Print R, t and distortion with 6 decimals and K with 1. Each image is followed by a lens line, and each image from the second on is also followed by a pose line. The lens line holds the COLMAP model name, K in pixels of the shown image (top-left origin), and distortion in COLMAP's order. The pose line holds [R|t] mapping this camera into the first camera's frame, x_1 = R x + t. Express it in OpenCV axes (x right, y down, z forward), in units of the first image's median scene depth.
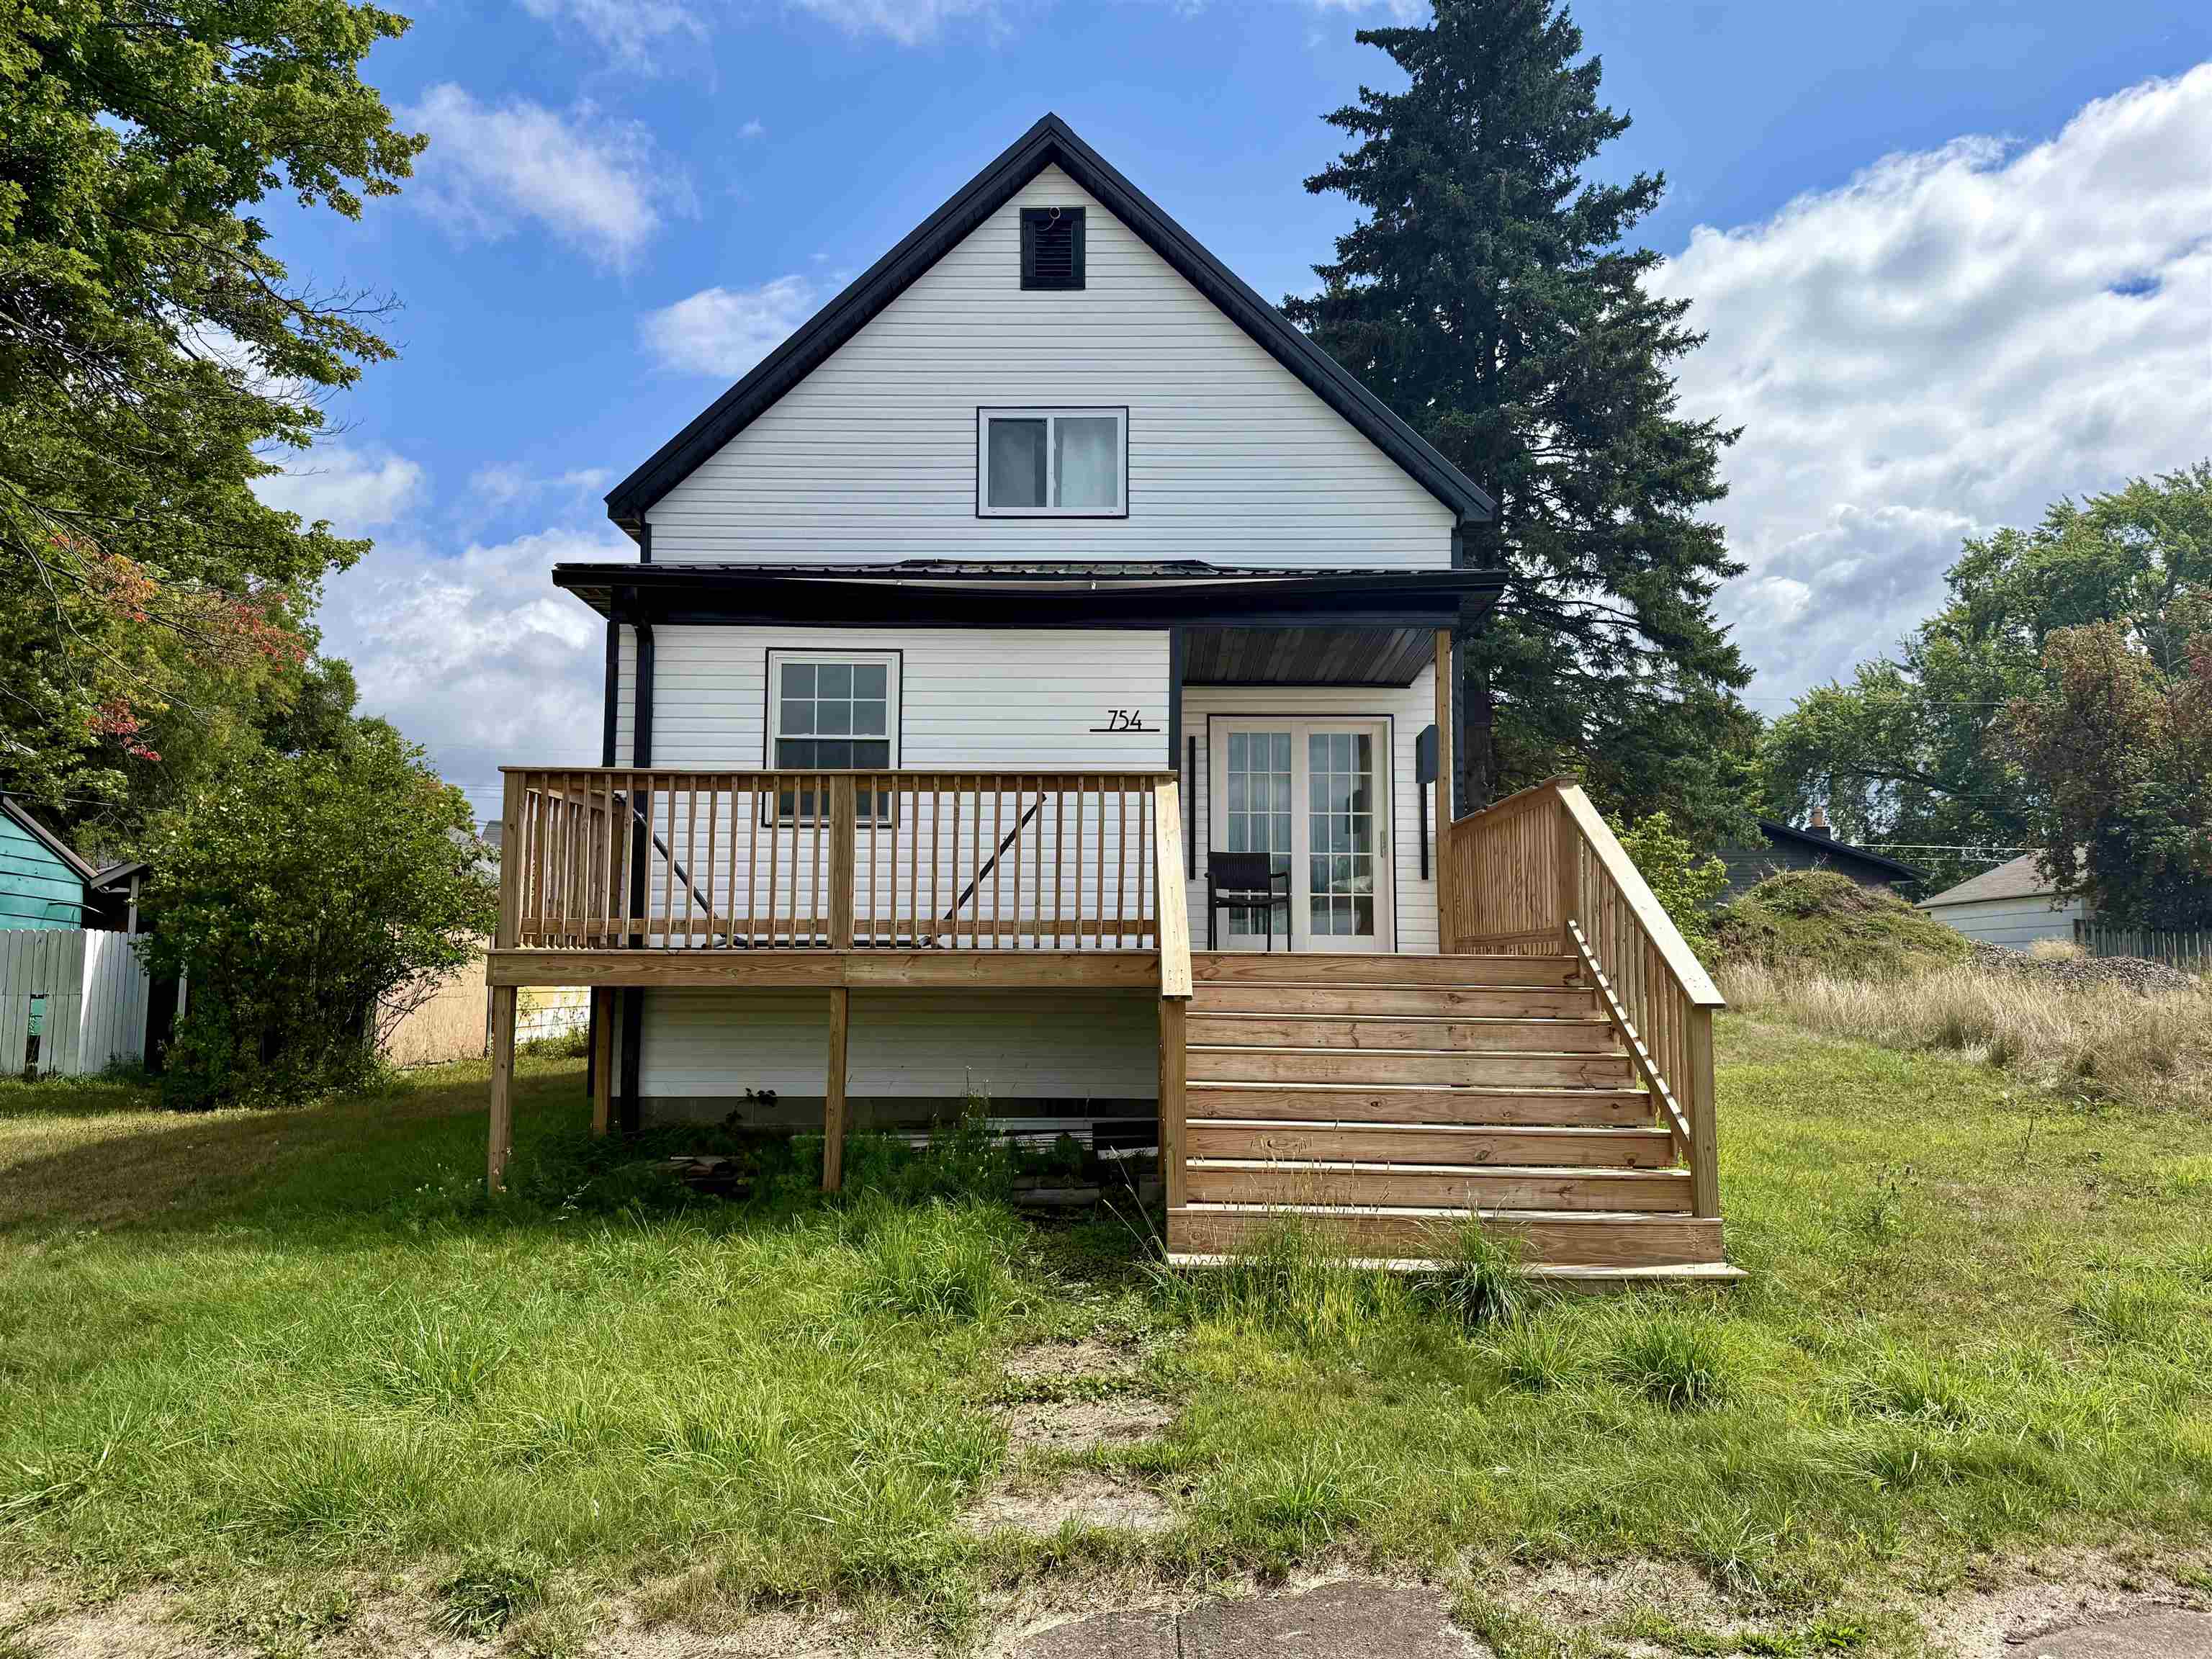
lens RADIAL K [[1579.5, 0, 1097.8], [0, 1579.5, 839.7], [0, 0, 1]] dist [0.062193, -0.054629]
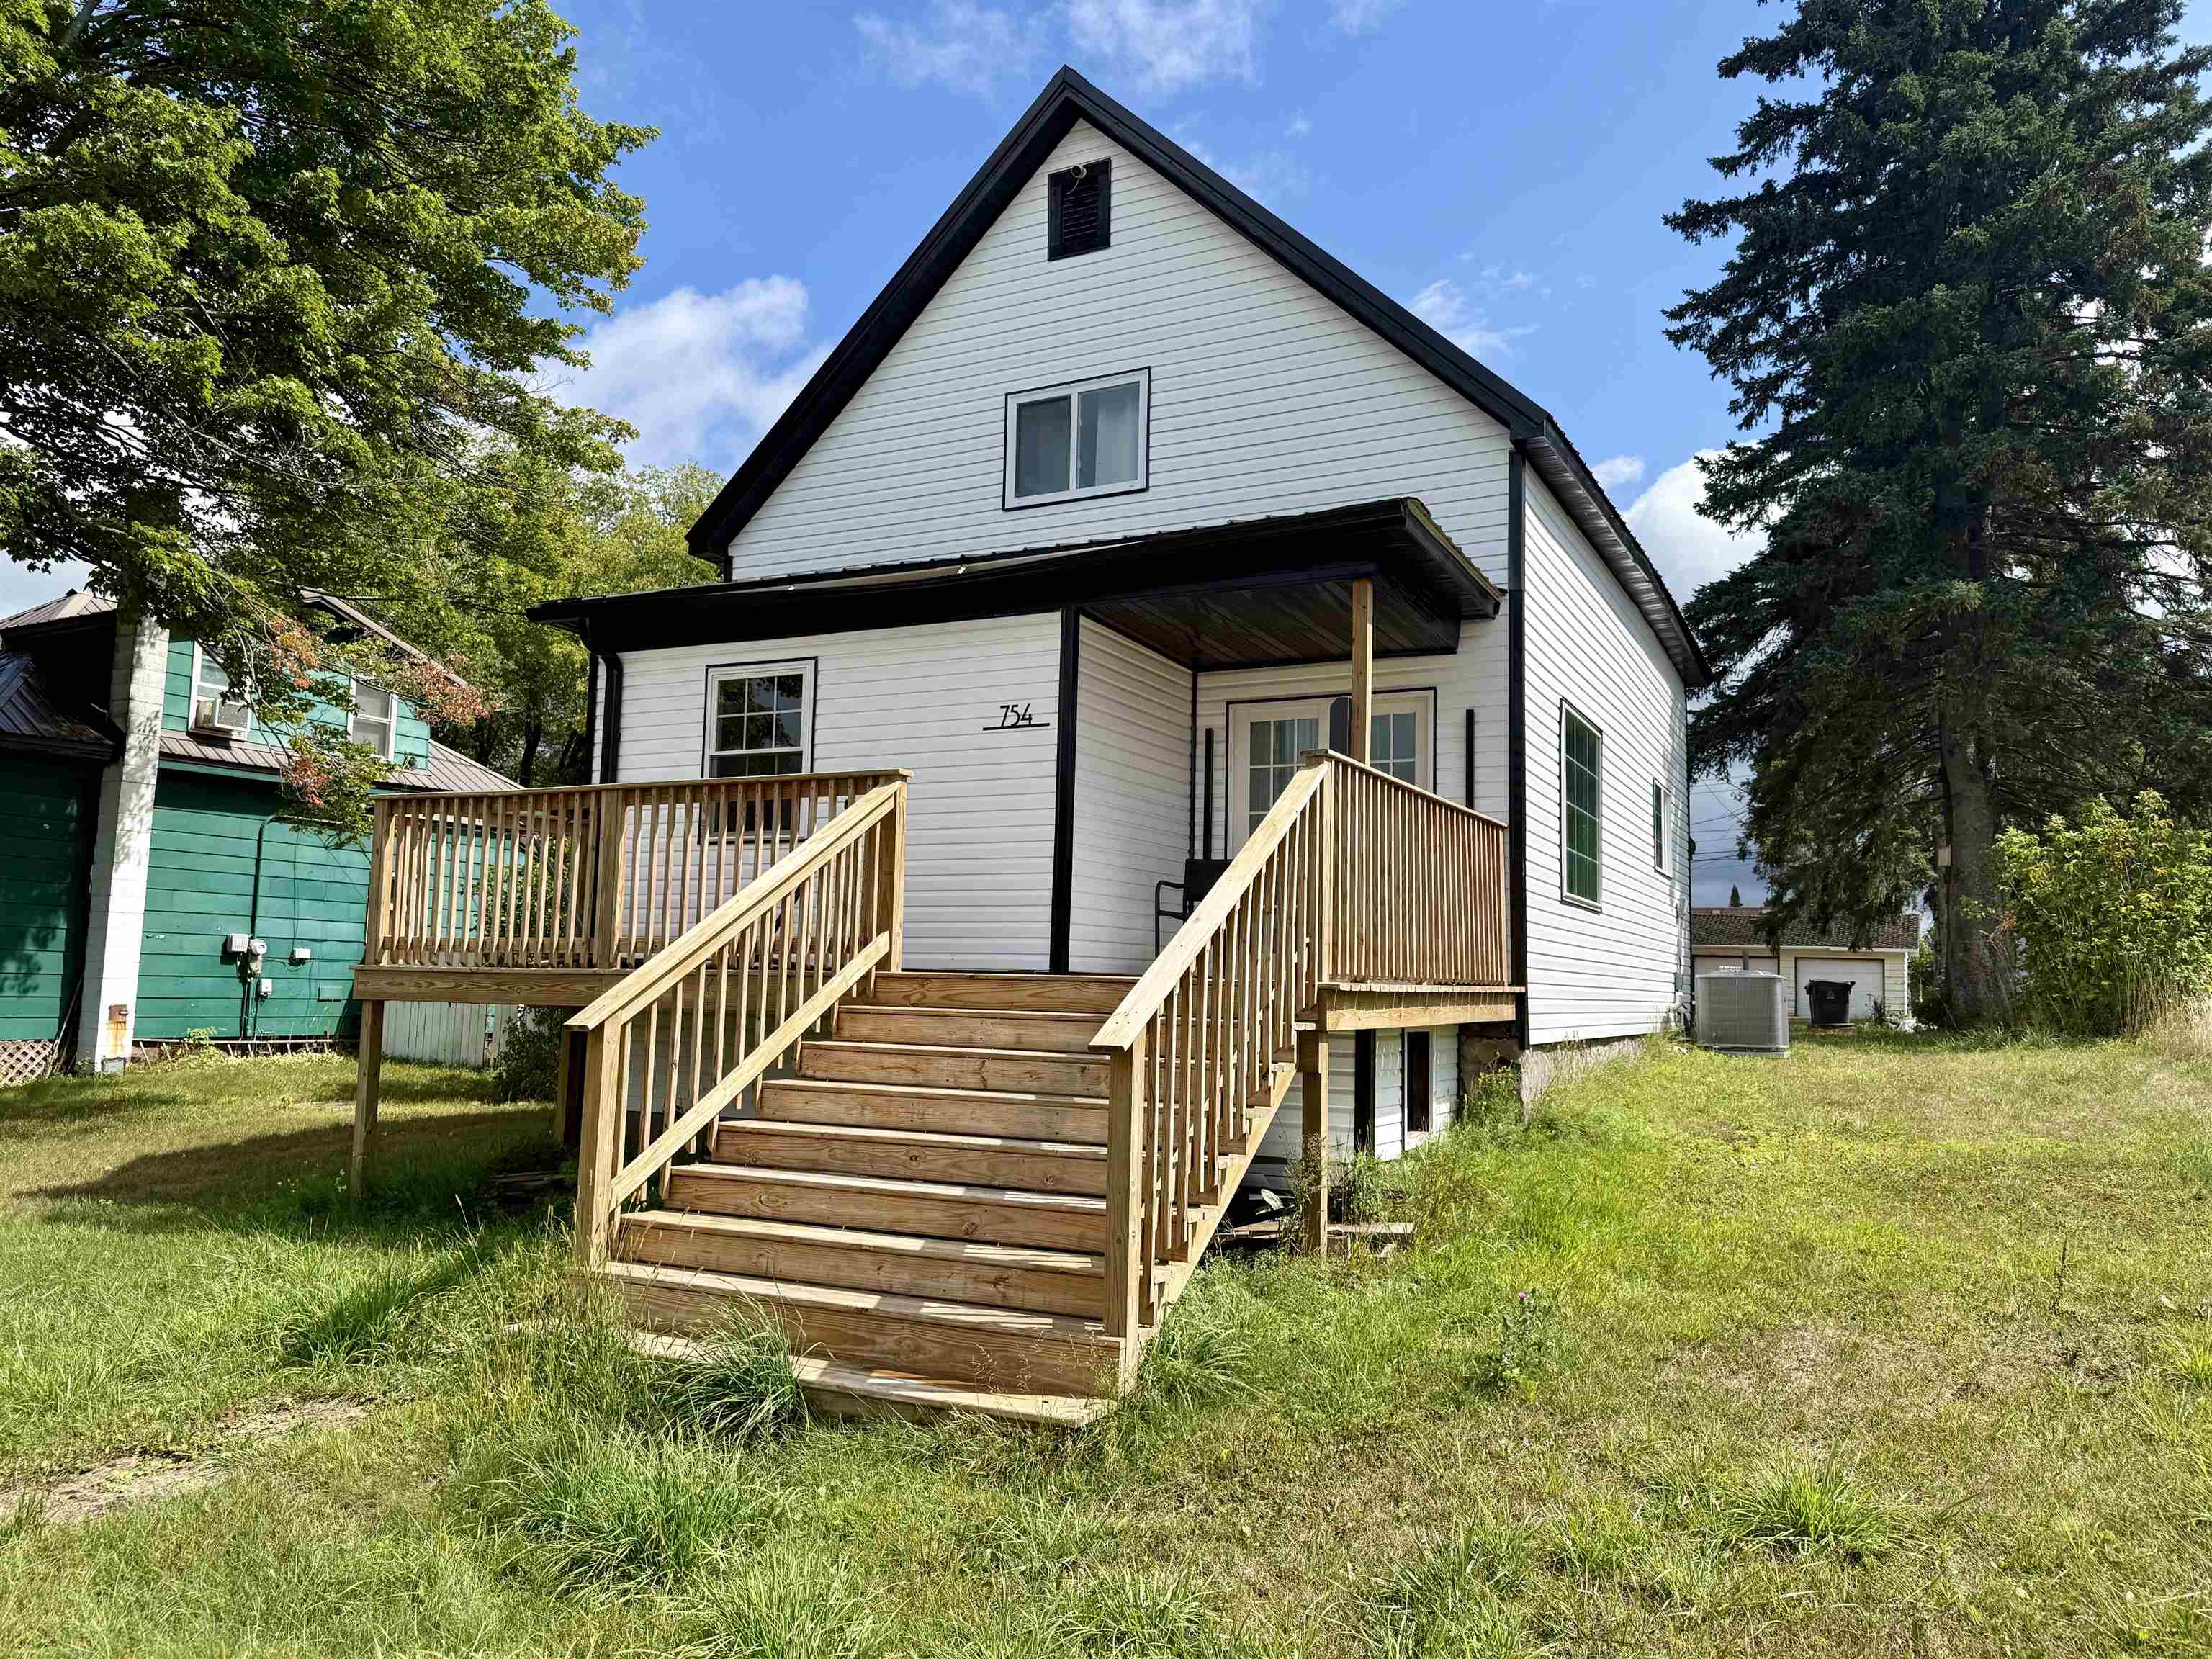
lens RADIAL K [[1579.5, 0, 1097.8], [0, 1579.5, 839.7], [0, 0, 1]] dist [0.062193, -0.054629]
pose [[0.896851, -0.029804, -0.441328, 0.382811], [0.024108, 0.999538, -0.018510, 0.010976], [0.441676, 0.005961, 0.897155, 0.179819]]
